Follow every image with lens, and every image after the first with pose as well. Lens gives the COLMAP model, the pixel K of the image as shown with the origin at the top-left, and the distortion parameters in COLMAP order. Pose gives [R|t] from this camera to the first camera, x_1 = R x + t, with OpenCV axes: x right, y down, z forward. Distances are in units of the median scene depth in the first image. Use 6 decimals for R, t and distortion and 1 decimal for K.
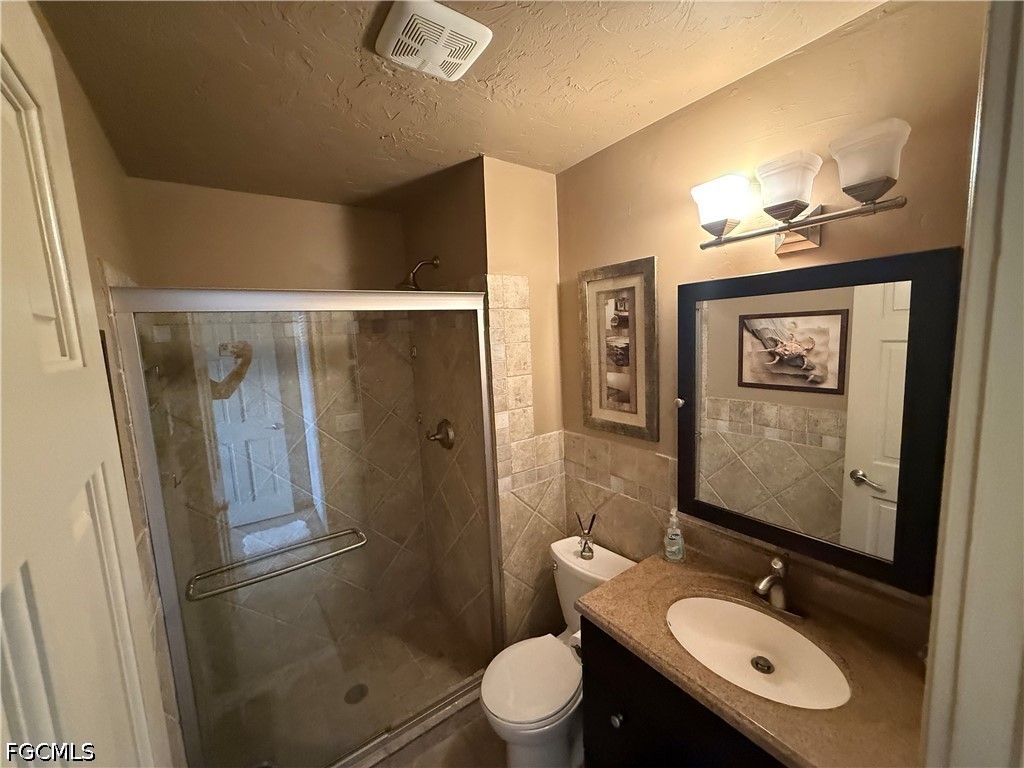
lens RADIAL K [[408.5, 0, 509.9], [0, 408.5, 385.9], [0, 0, 1]] dist [0.000202, 0.000000]
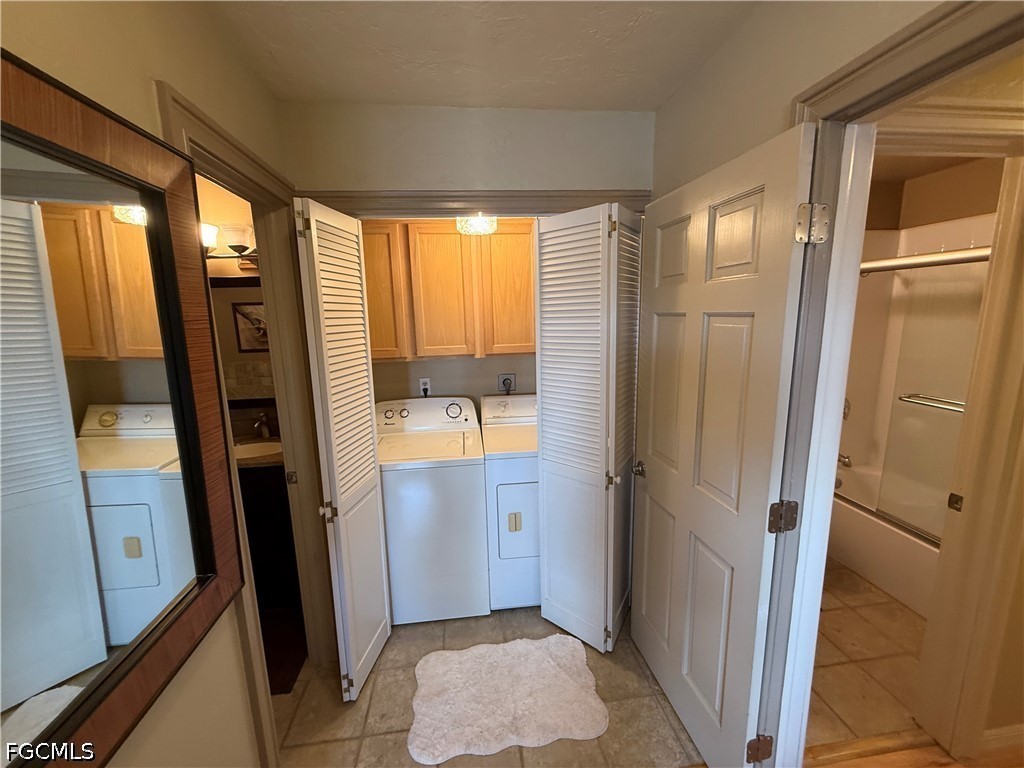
lens RADIAL K [[408.5, 0, 509.9], [0, 408.5, 385.9], [0, 0, 1]] dist [0.000202, 0.000000]
pose [[0.474500, -0.122589, 0.871677, -0.266481], [0.115369, 0.990374, 0.076480, 0.124847], [-0.872662, 0.064275, 0.484076, -0.544218]]
